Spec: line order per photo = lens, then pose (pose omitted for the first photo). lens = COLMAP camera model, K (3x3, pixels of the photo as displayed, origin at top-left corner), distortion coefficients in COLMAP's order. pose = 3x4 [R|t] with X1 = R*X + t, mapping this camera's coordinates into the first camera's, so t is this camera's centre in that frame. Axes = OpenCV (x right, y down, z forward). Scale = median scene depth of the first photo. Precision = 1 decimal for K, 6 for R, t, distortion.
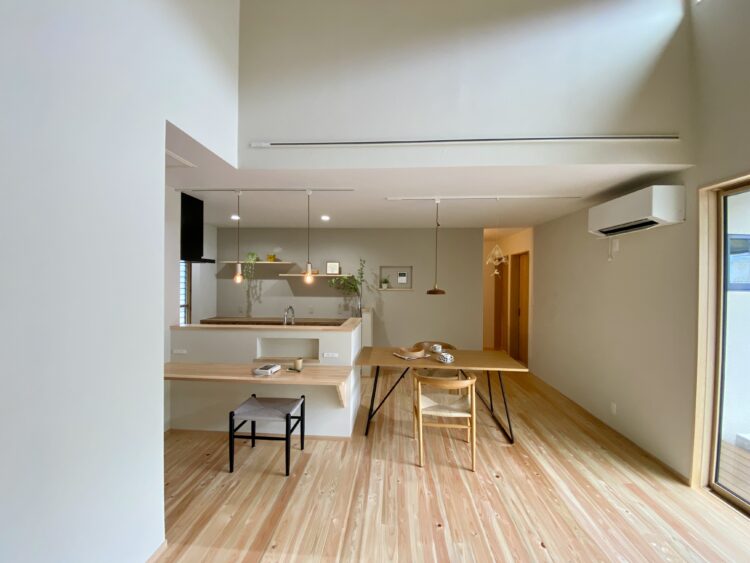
lens RADIAL K [[305.7, 0, 375.0], [0, 305.7, 281.5], [0, 0, 1]] dist [0.038208, -0.033192]
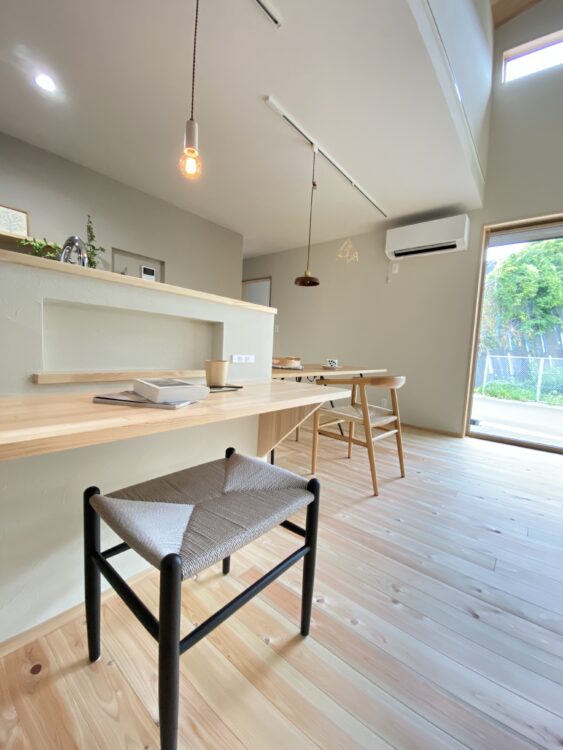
lens RADIAL K [[305.7, 0, 281.5], [0, 305.7, 375.0], [0, 0, 1]] dist [0.038208, -0.033192]
pose [[0.583564, -0.048294, 0.810630, -0.493094], [-0.041234, 0.995180, 0.088973, 0.216840], [-0.811020, -0.085346, 0.578760, 0.662759]]
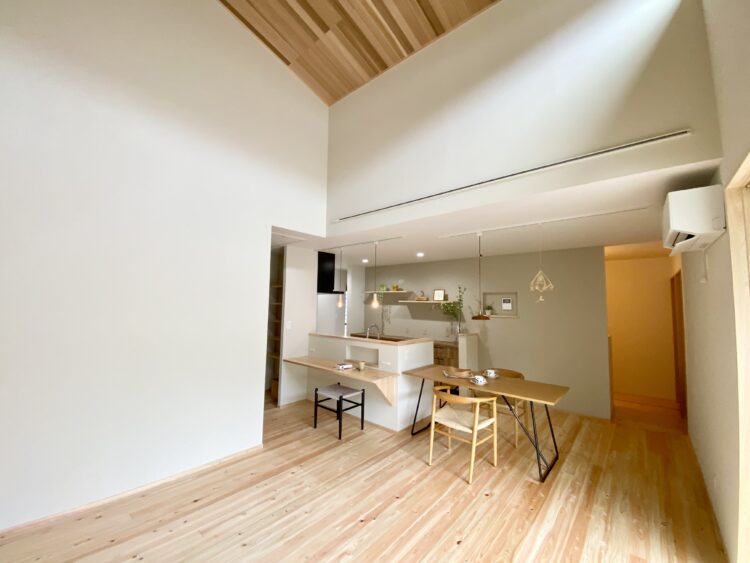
lens RADIAL K [[305.7, 0, 375.0], [0, 305.7, 281.5], [0, 0, 1]] dist [0.038208, -0.033192]
pose [[0.793669, -0.041134, -0.606957, 0.621862], [-0.010158, 0.996676, -0.080830, -0.001518], [0.608264, 0.070318, 0.790614, -0.089229]]
